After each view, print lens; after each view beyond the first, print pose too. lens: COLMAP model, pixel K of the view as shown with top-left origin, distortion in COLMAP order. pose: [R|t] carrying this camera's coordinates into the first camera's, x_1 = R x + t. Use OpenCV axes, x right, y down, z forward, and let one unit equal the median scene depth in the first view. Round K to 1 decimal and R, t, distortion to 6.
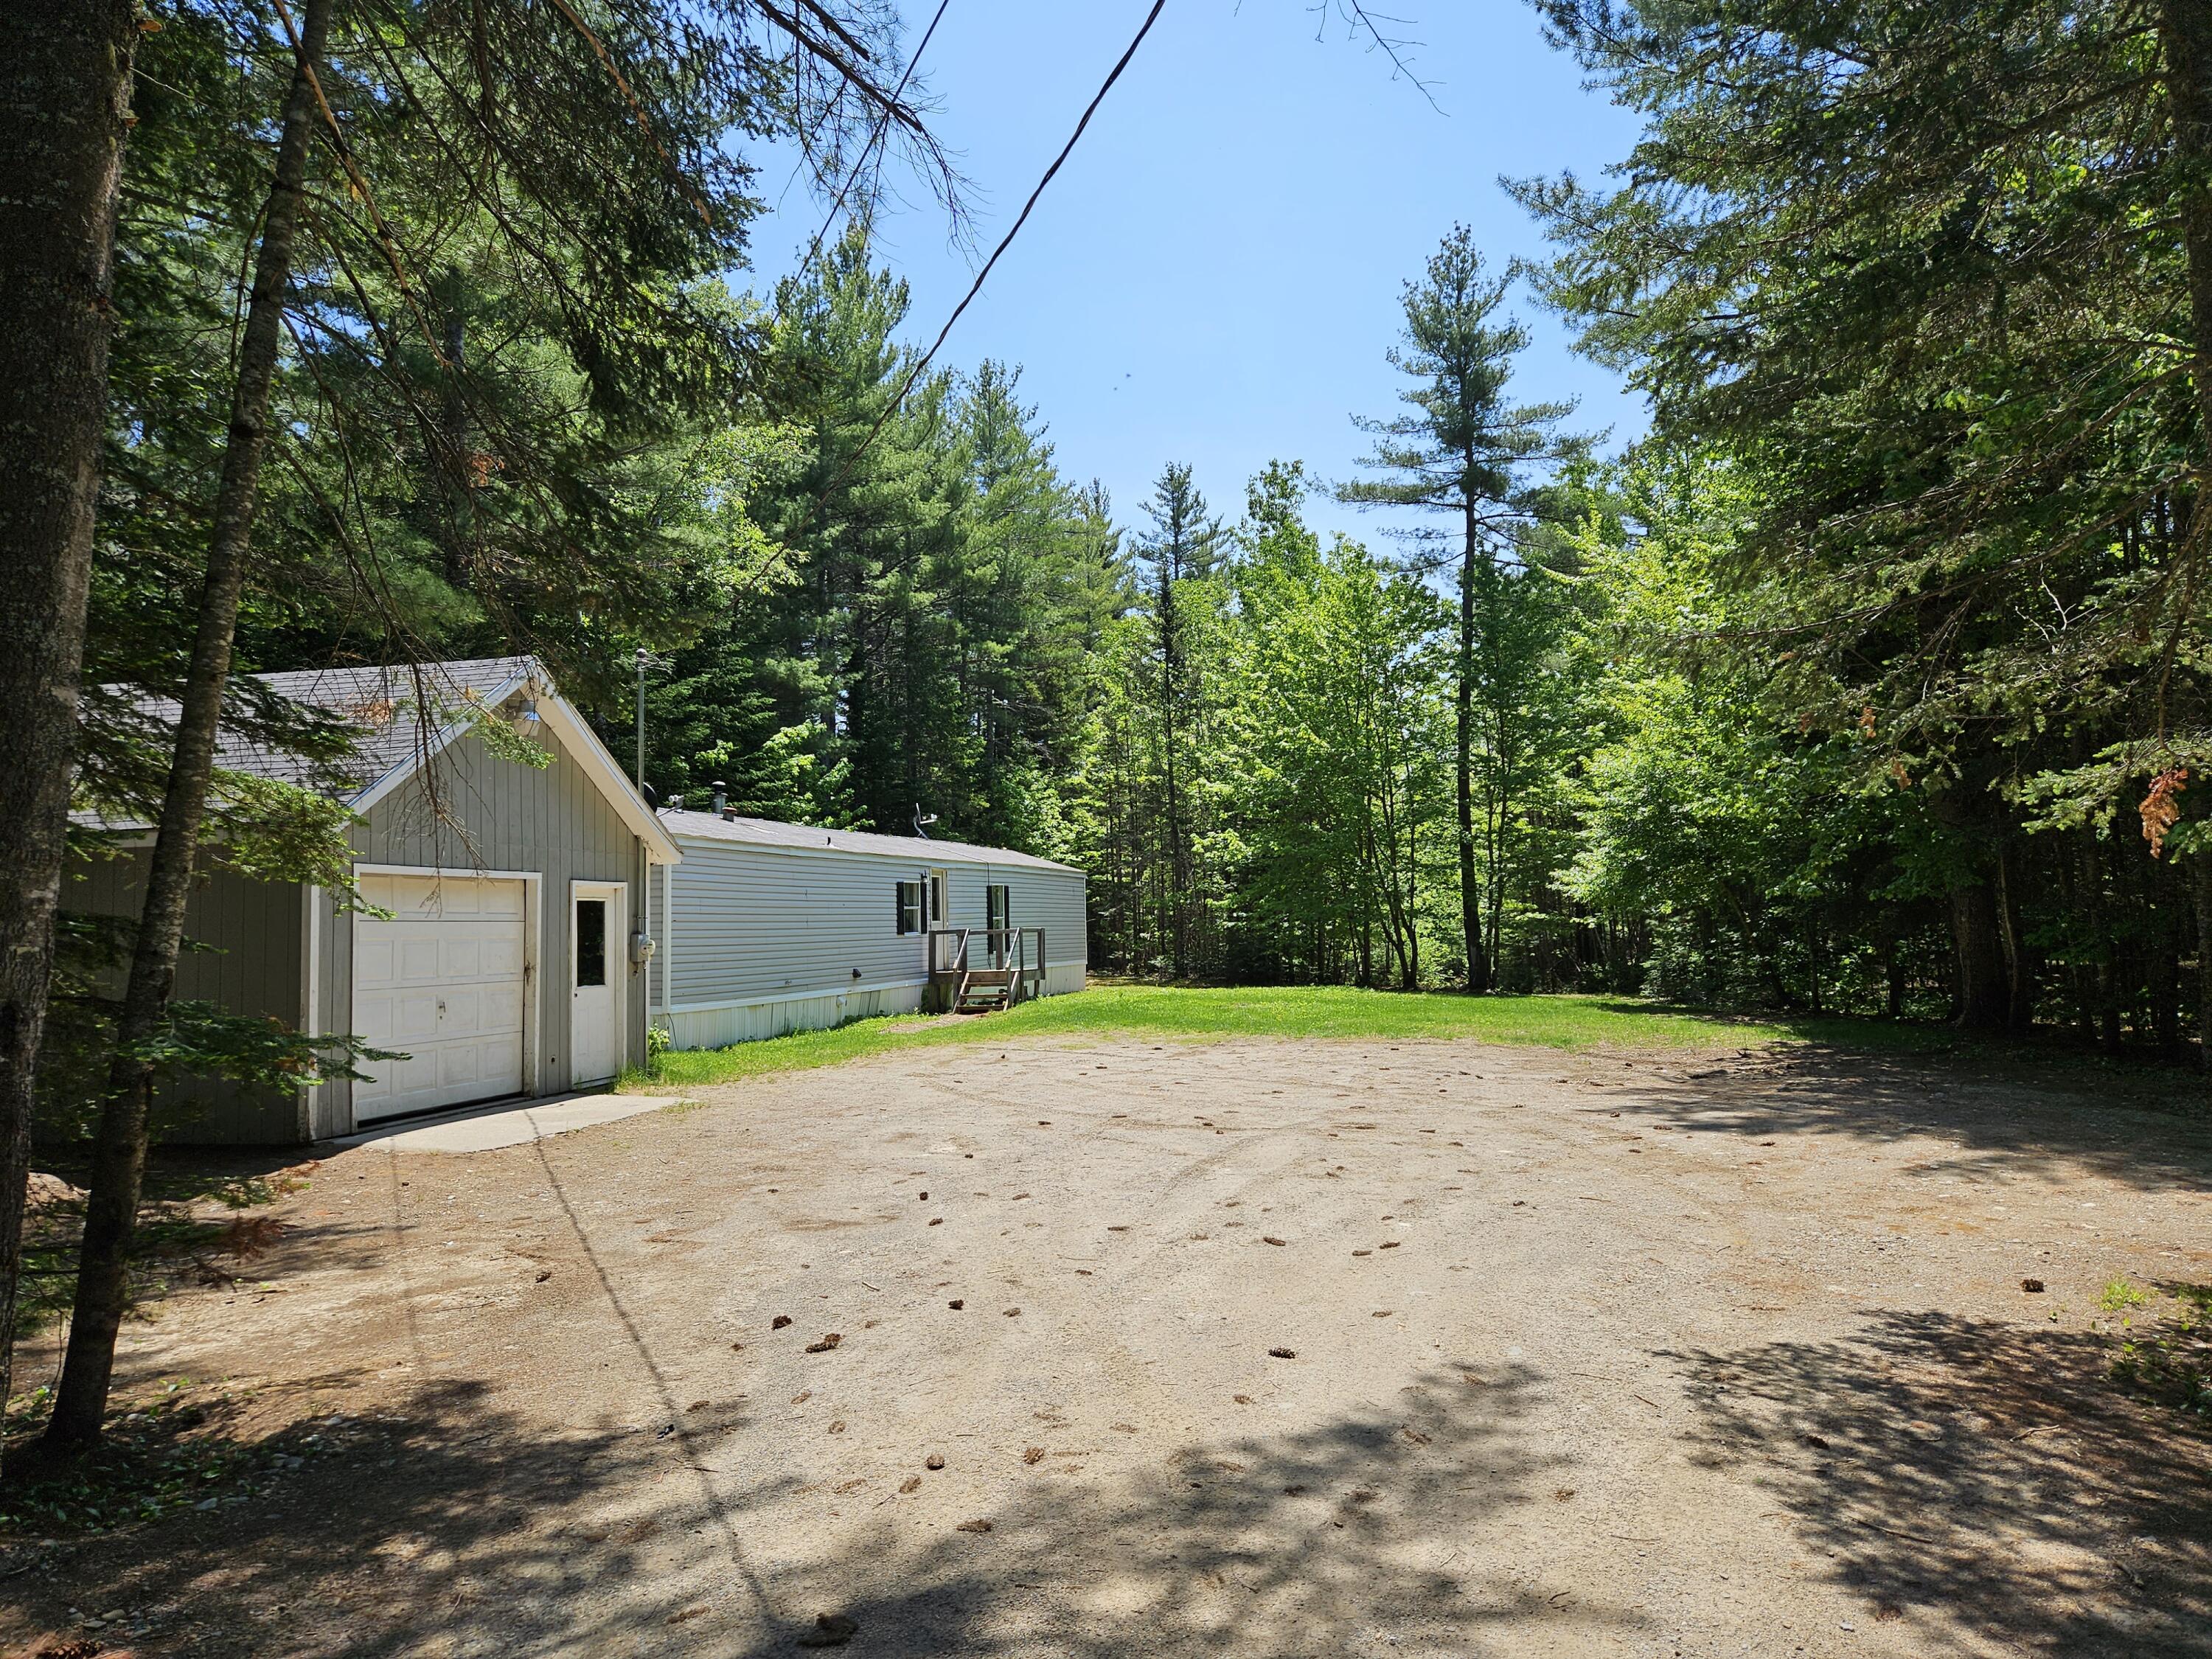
lens RADIAL K [[1472.8, 0, 1110.0], [0, 1472.8, 820.1], [0, 0, 1]] dist [0.083404, -0.068625]
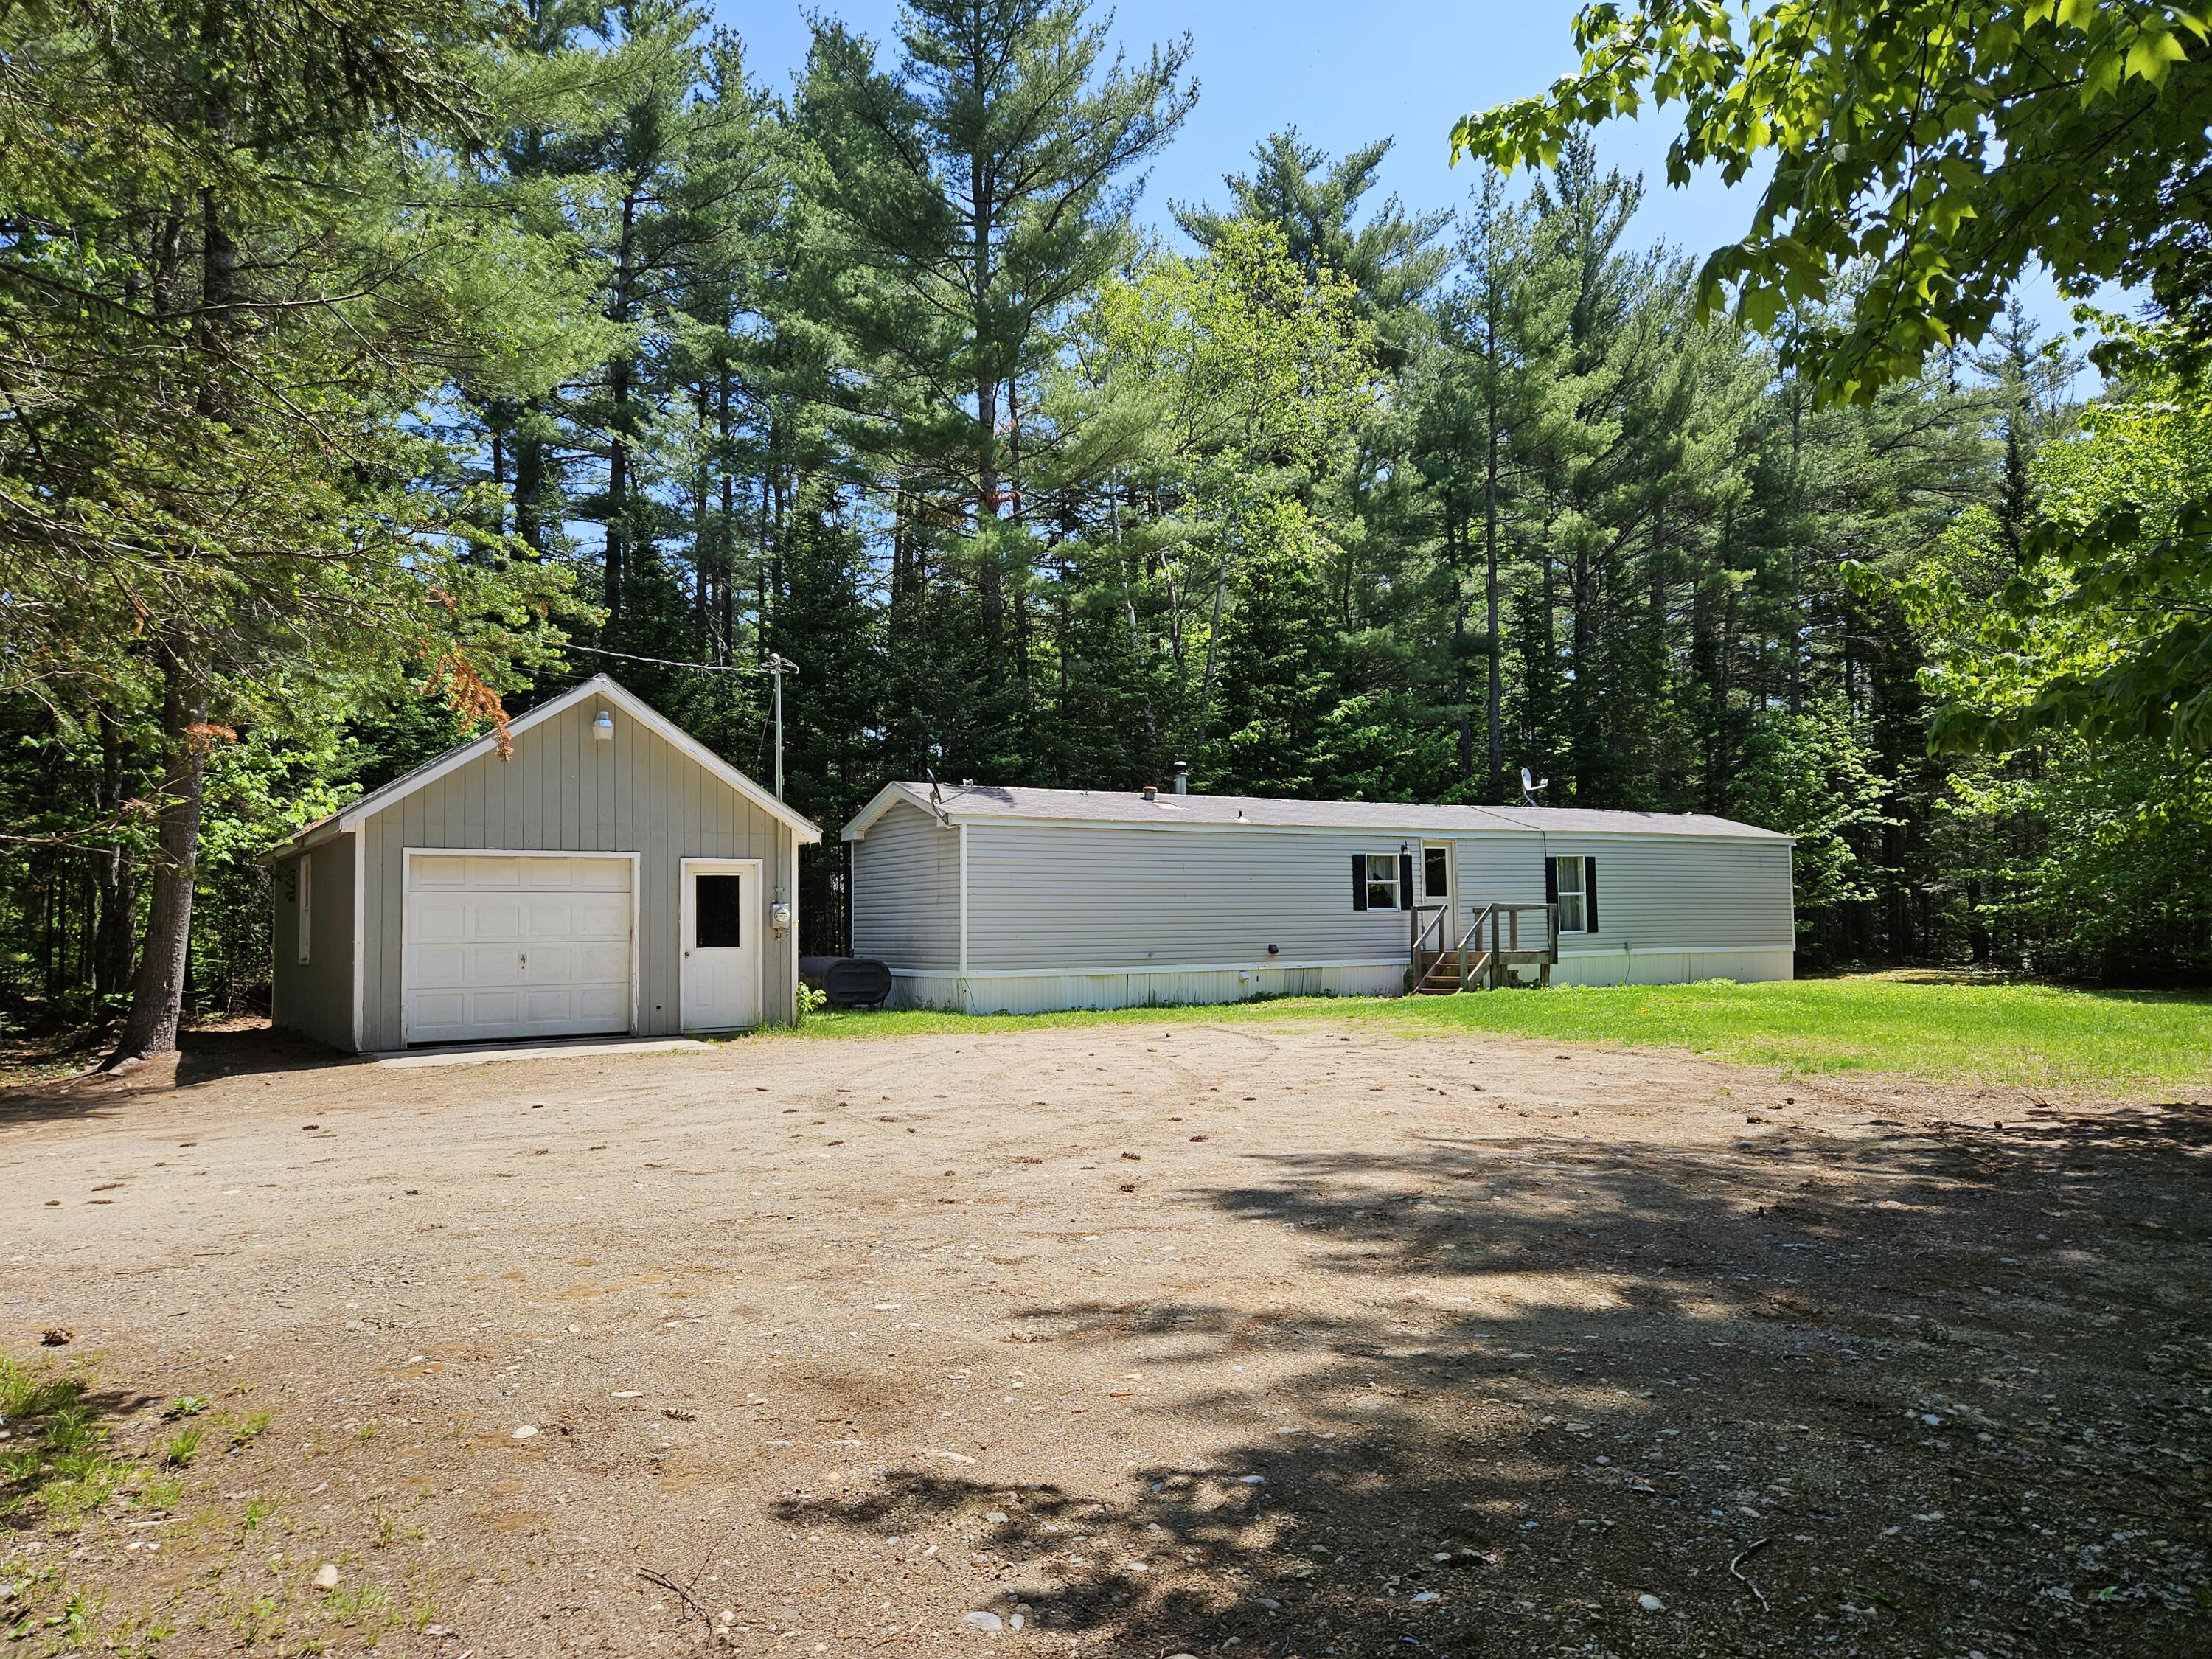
lens RADIAL K [[1472.8, 0, 1111.4], [0, 1472.8, 837.6], [0, 0, 1]] dist [0.083404, -0.068625]
pose [[0.723676, -0.036010, -0.689200, 0.392465], [0.050178, 0.998740, 0.000505, 0.022688], [0.688313, -0.034948, 0.724571, 0.209528]]
